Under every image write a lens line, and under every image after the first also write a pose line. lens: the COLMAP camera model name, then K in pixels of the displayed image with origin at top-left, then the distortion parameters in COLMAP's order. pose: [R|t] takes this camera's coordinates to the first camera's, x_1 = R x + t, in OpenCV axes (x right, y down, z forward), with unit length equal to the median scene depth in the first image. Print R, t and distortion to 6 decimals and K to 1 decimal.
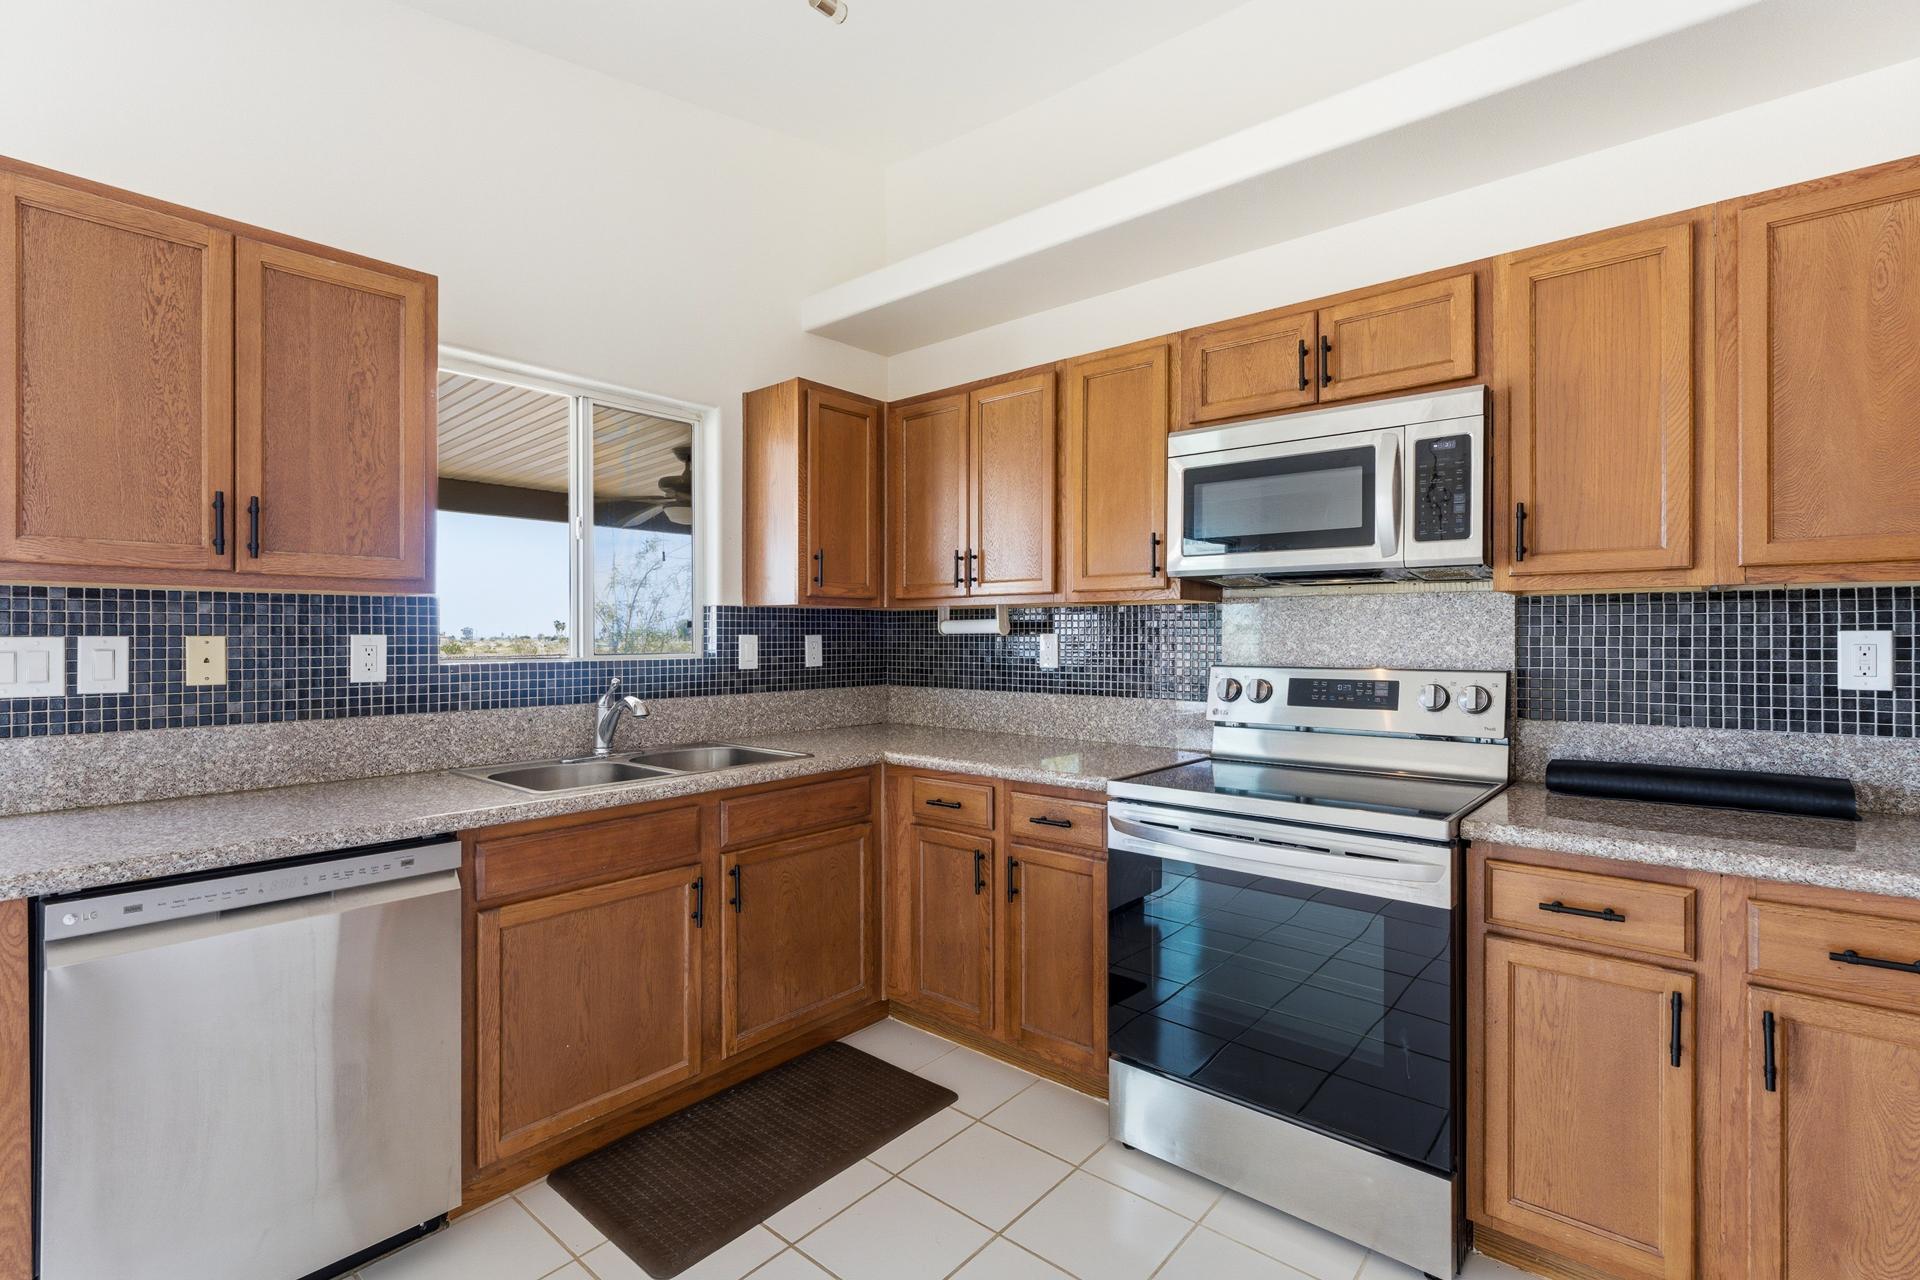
lens RADIAL K [[871.5, 0, 973.5], [0, 871.5, 636.1], [0, 0, 1]] dist [-0.002512, -0.000434]
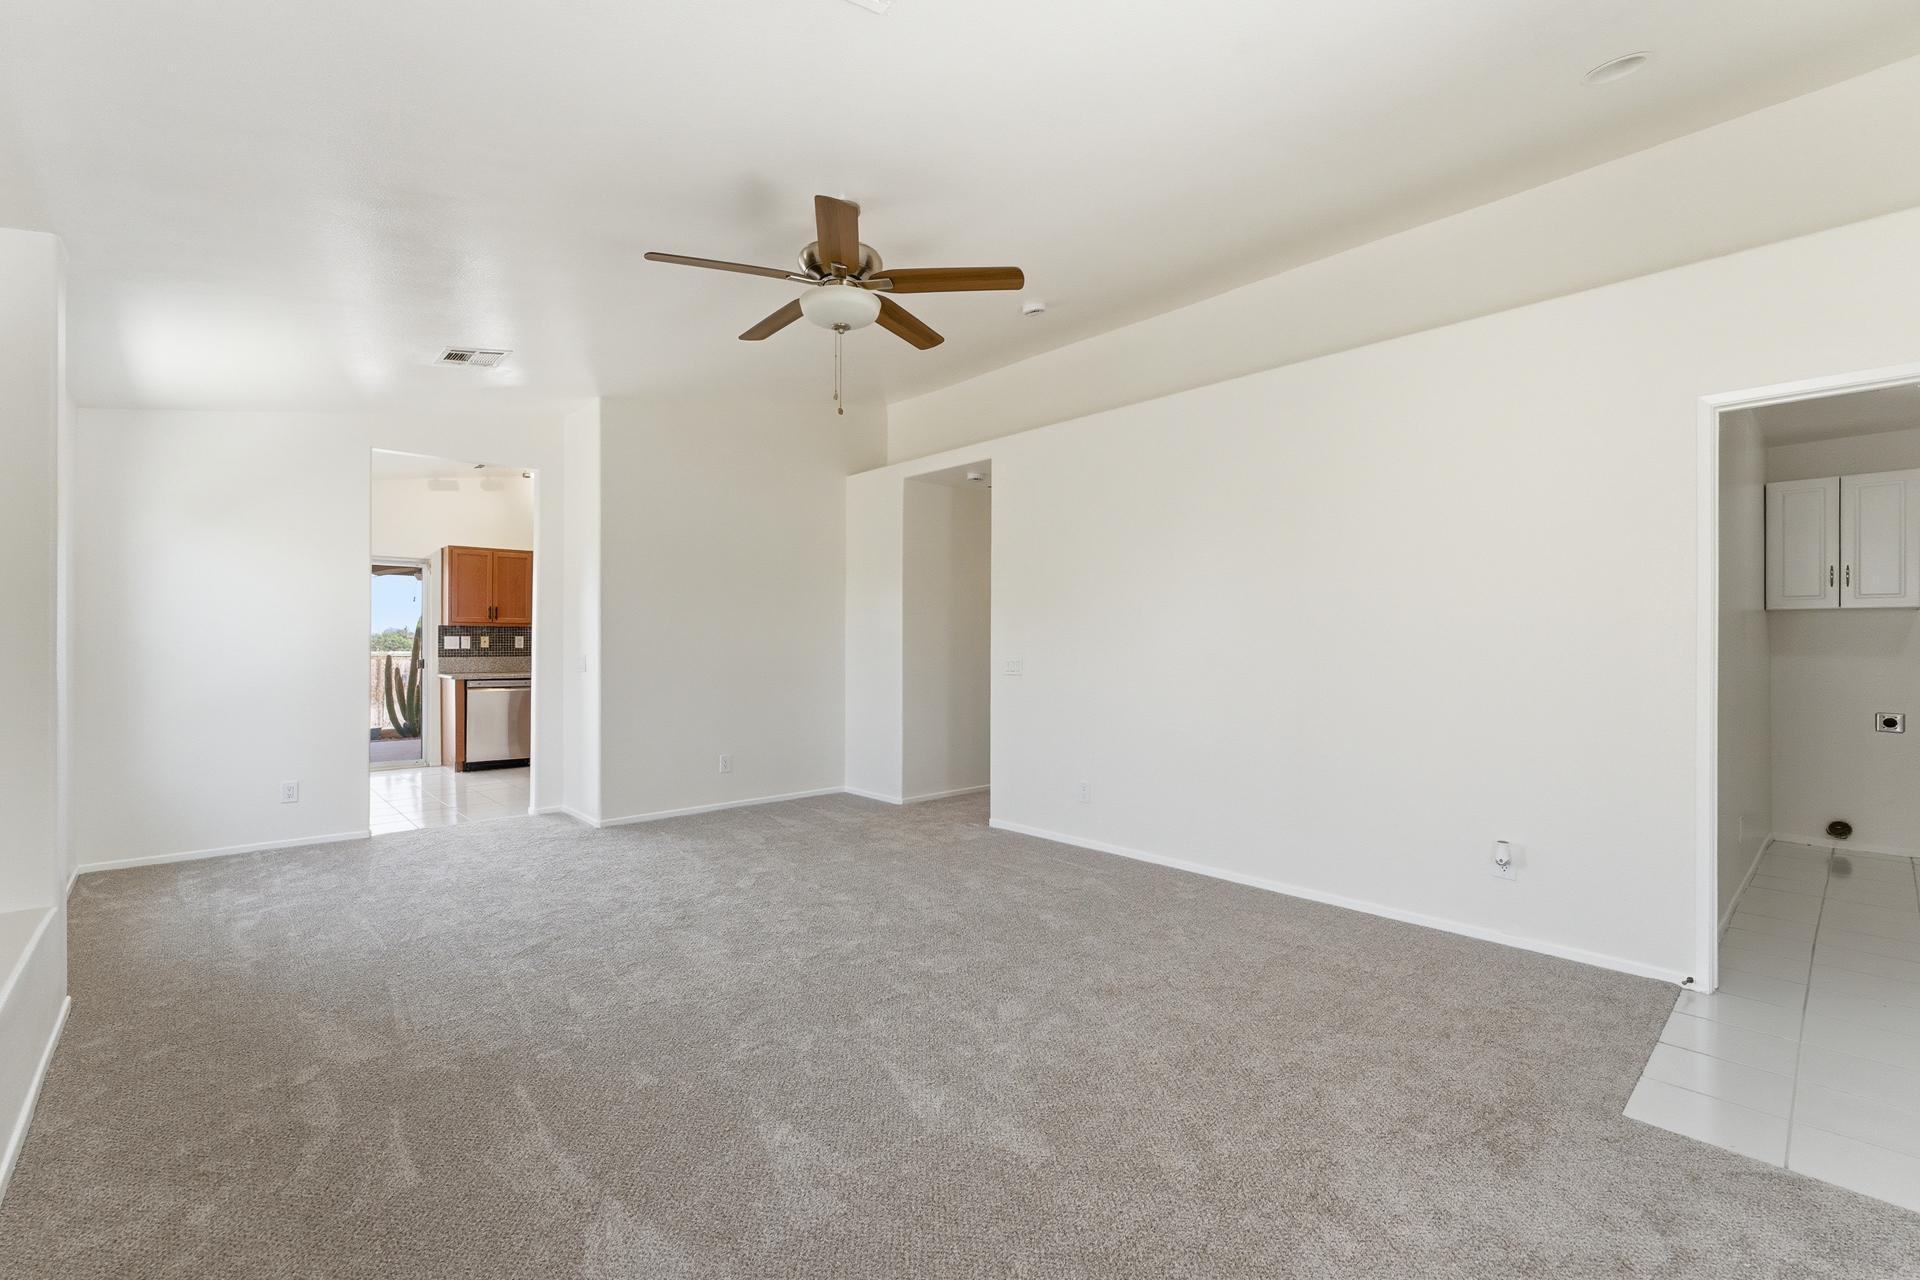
lens RADIAL K [[836.5, 0, 960.0], [0, 836.5, 640.0], [0, 0, 1]] dist [-0.001955, -0.000412]
pose [[0.991031, 0.000294, -0.133634, 1.883963], [-0.000766, 0.999994, -0.003476, 0.028863], [0.133632, 0.003547, 0.991025, -2.619075]]
